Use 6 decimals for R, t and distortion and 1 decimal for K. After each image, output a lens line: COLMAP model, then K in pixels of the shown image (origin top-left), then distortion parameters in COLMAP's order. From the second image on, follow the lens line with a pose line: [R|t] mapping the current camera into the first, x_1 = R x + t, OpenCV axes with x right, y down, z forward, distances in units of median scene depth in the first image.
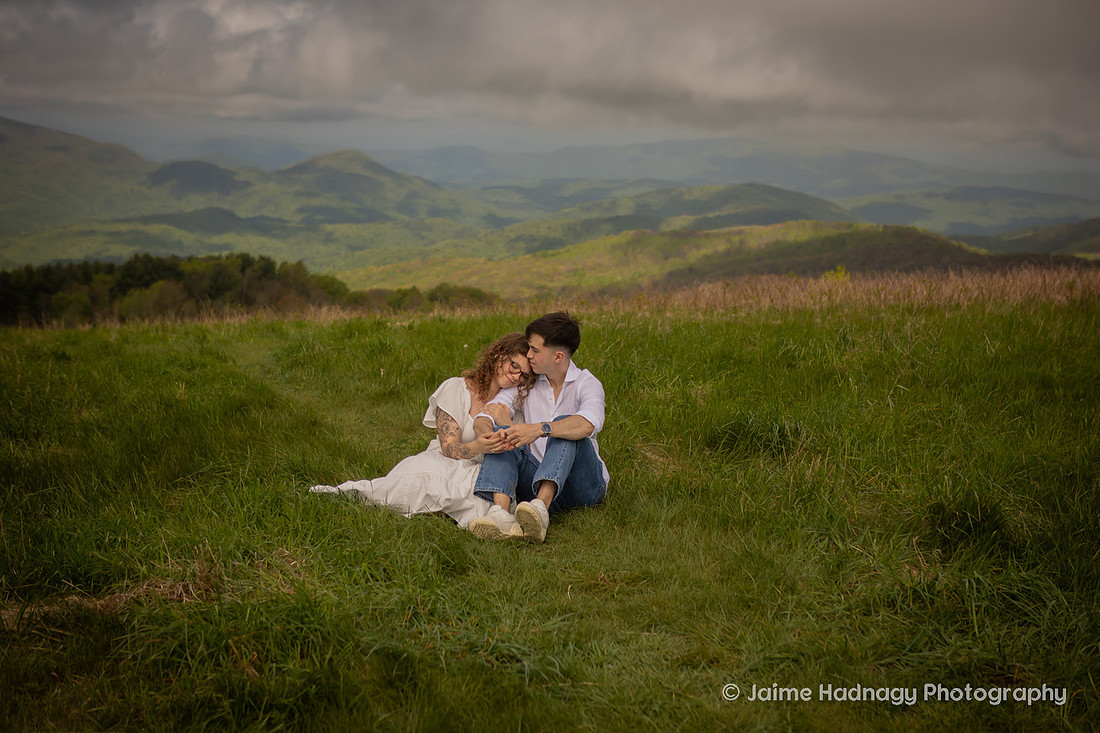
lens RADIAL K [[1416.6, 0, 543.7], [0, 1416.6, 368.1], [0, 0, 1]] dist [0.008145, 0.000000]
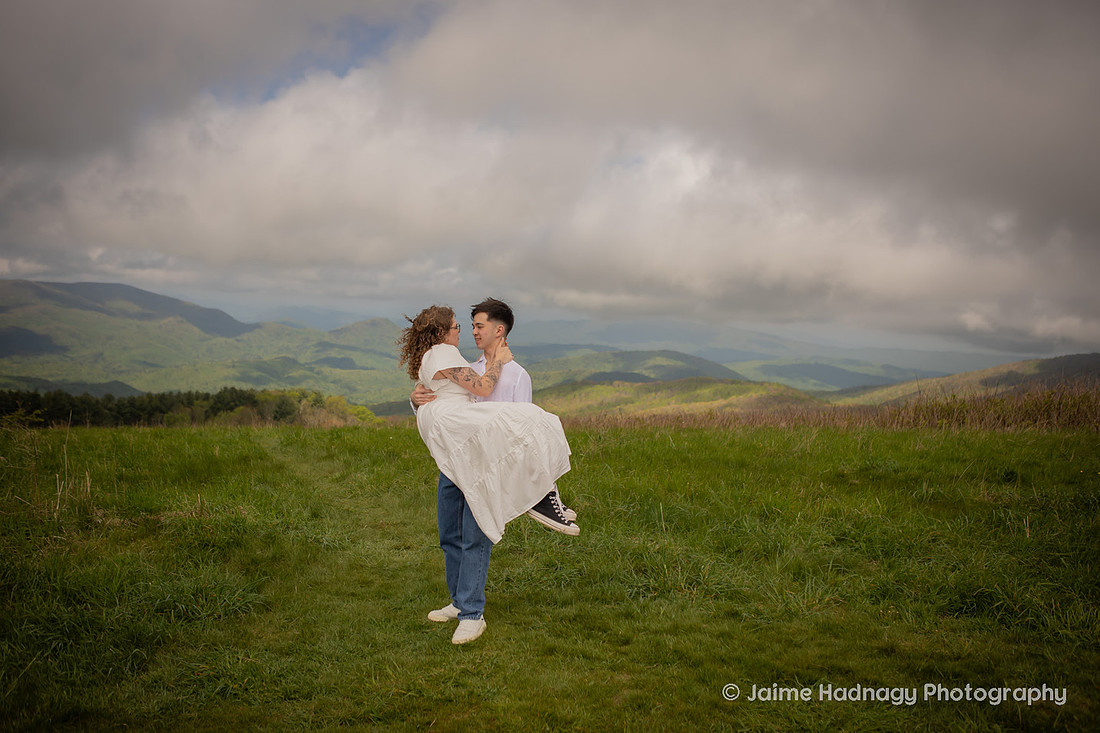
lens RADIAL K [[1117.9, 0, 553.8], [0, 1117.9, 366.5], [0, 0, 1]] dist [-0.051586, 0.000000]
pose [[0.999626, 0.027208, -0.002593, 0.041511], [-0.027328, 0.993570, -0.109876, 0.012124], [-0.000413, 0.109906, 0.993942, -0.102456]]
